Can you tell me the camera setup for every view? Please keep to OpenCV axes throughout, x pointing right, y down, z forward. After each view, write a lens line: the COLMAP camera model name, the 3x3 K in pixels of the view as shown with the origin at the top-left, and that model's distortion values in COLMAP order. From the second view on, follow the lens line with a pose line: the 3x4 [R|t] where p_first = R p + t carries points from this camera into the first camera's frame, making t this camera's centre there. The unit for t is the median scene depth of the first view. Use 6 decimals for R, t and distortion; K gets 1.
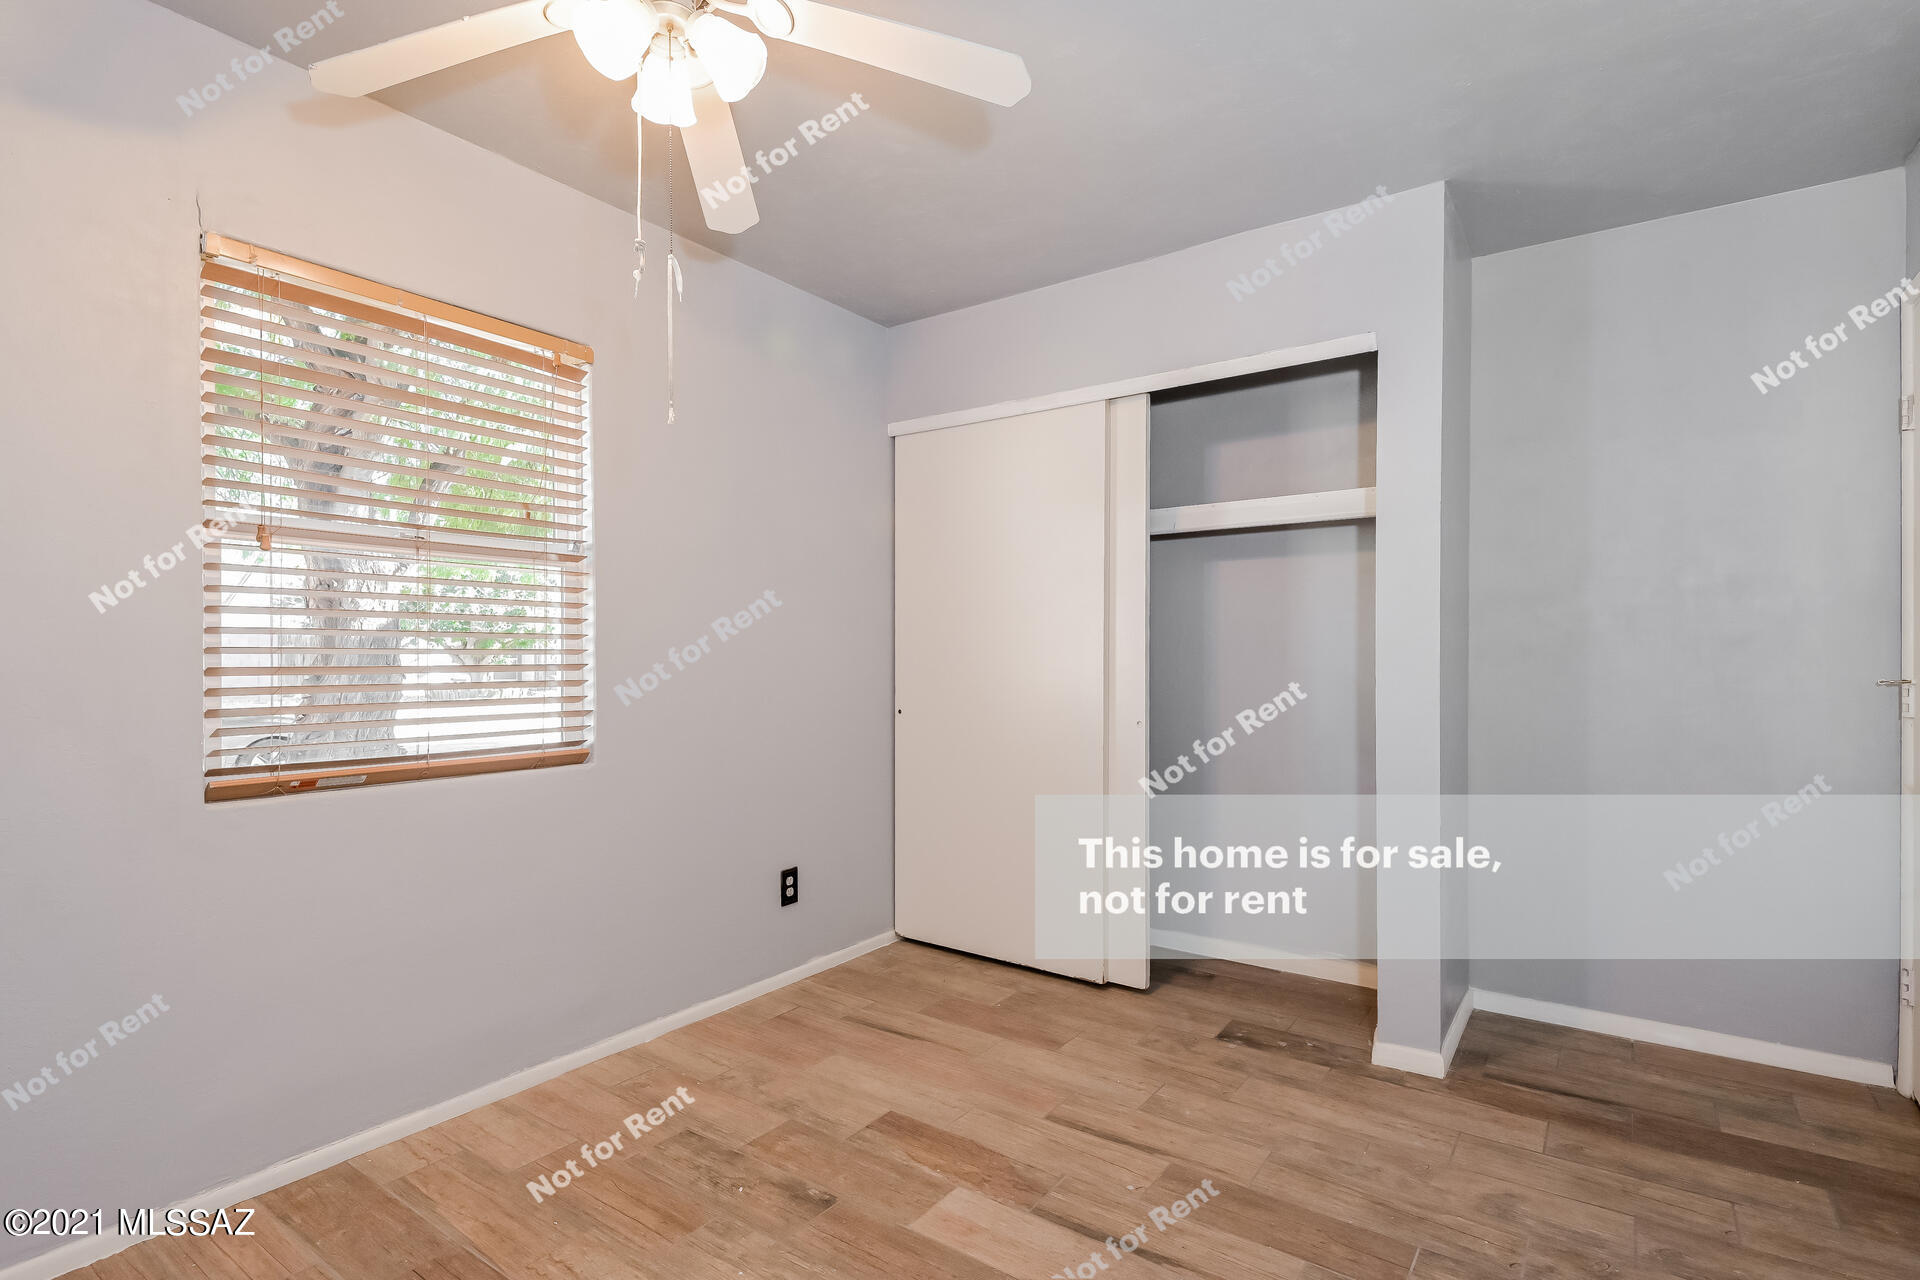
lens RADIAL K [[932.9, 0, 958.1], [0, 932.9, 648.2], [0, 0, 1]] dist [0.002029, -0.002498]
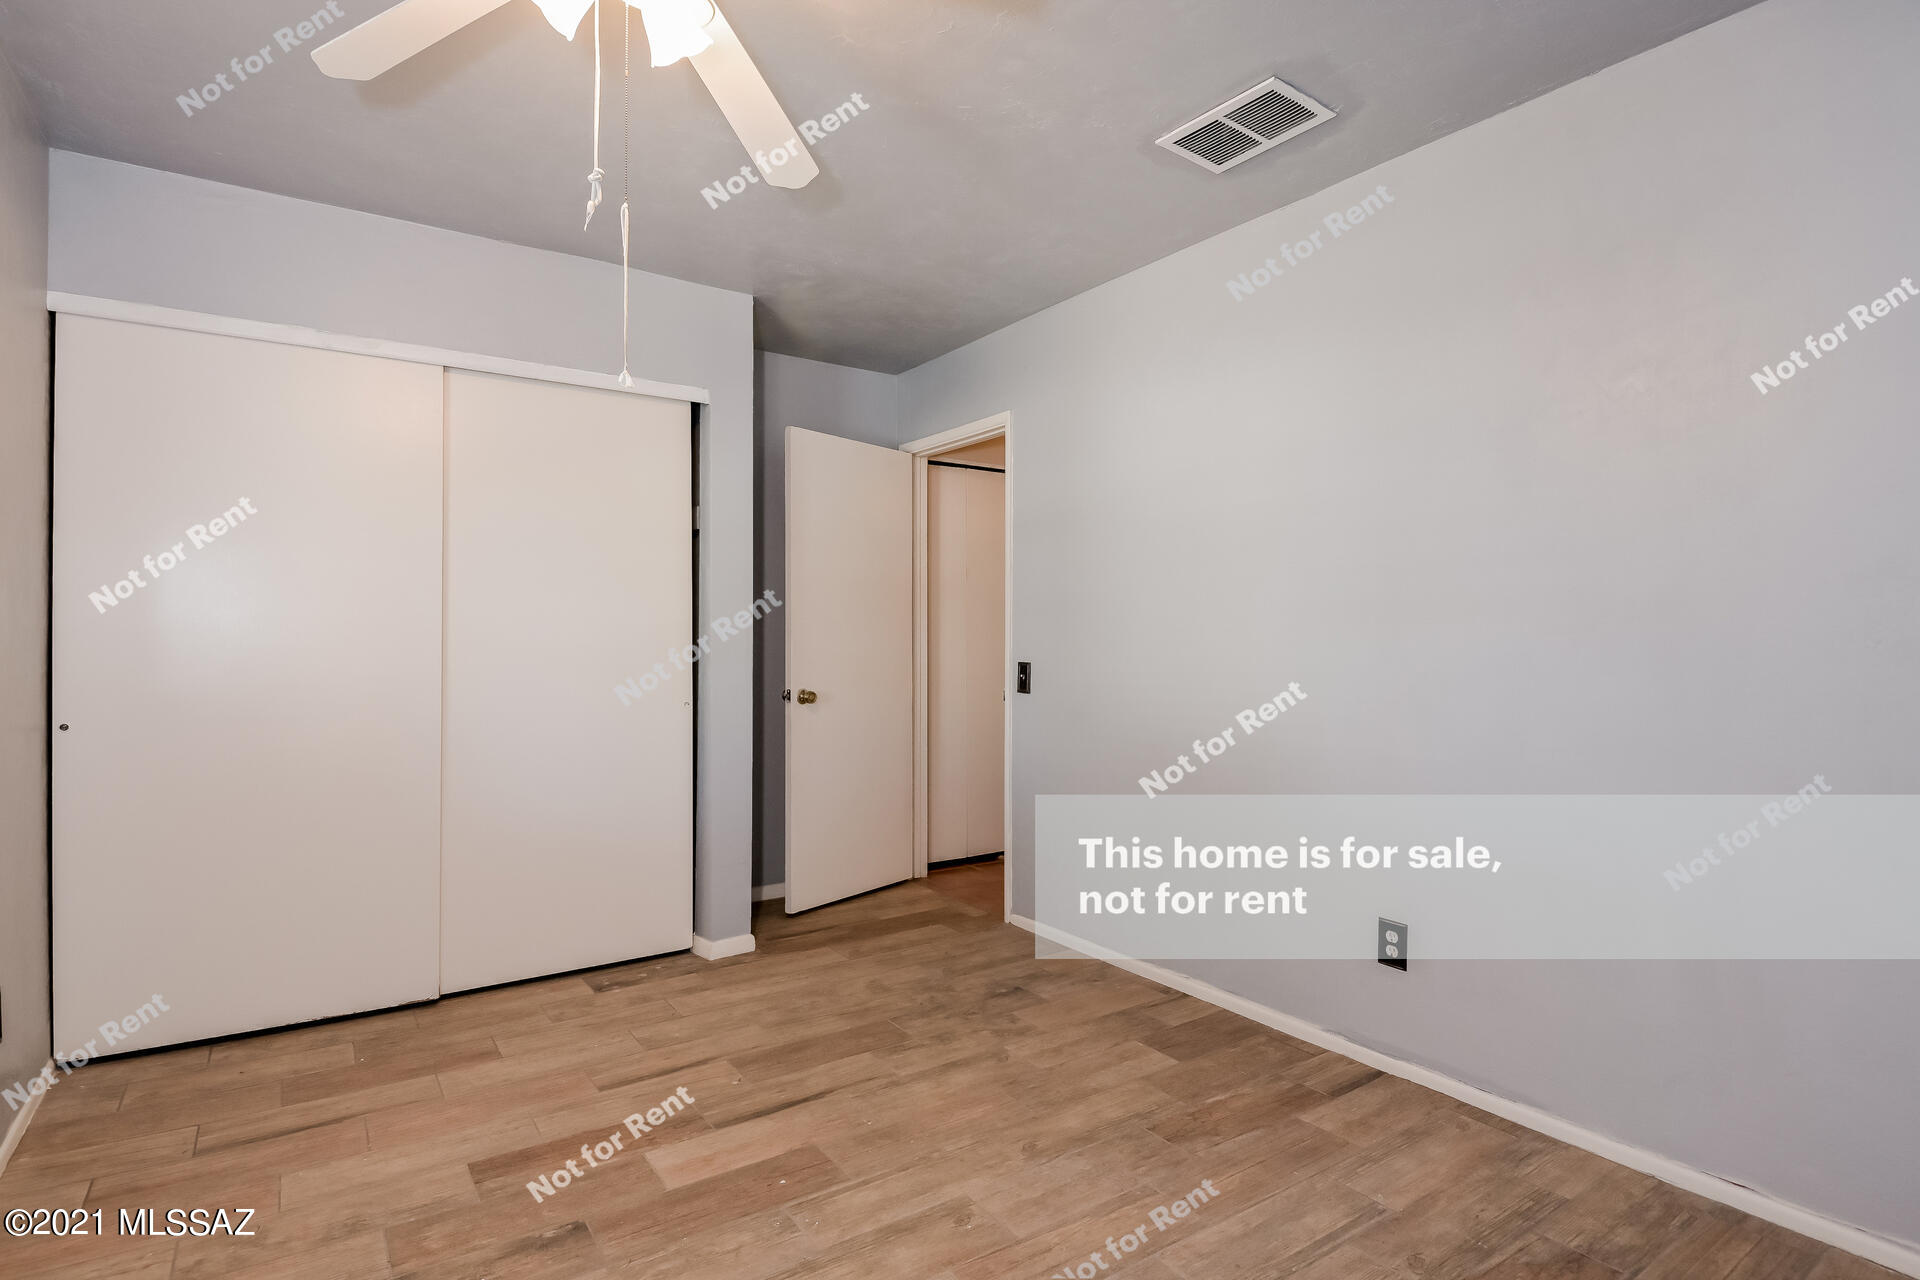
lens RADIAL K [[967.1, 0, 960.7], [0, 967.1, 630.8], [0, 0, 1]] dist [0.002098, -0.012021]
pose [[0.335427, 0.005937, 0.942048, -0.754094], [-0.006023, 0.999973, -0.004158, -0.003509], [-0.942047, -0.004279, 0.335453, 0.256545]]
